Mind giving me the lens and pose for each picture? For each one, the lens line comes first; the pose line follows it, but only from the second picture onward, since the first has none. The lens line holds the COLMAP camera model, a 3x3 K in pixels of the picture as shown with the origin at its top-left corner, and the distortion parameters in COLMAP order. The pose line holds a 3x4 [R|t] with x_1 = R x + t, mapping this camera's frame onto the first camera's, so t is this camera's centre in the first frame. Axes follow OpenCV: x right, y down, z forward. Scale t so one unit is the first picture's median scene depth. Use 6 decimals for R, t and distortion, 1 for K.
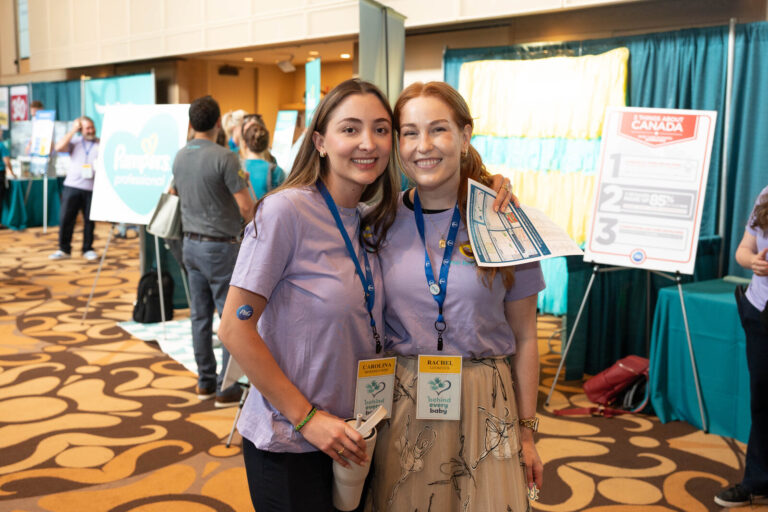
lens RADIAL K [[1608.5, 0, 384.0], [0, 1608.5, 256.0], [0, 0, 1]] dist [-0.035569, -0.208744]
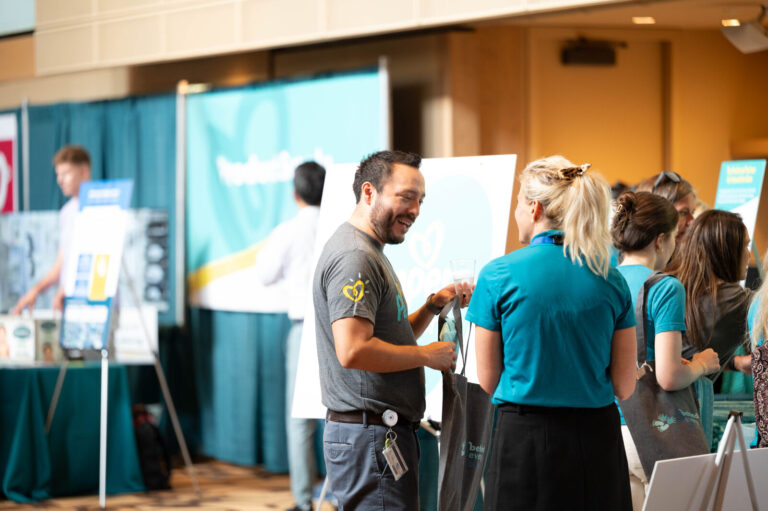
lens RADIAL K [[1608.5, 0, 384.0], [0, 1608.5, 255.5], [0, 0, 1]] dist [-0.035569, -0.208744]
pose [[0.964685, -0.025172, -0.262200, -0.049776], [0.014322, 0.998963, -0.043210, -0.057433], [0.263016, 0.037929, 0.964046, 0.670246]]
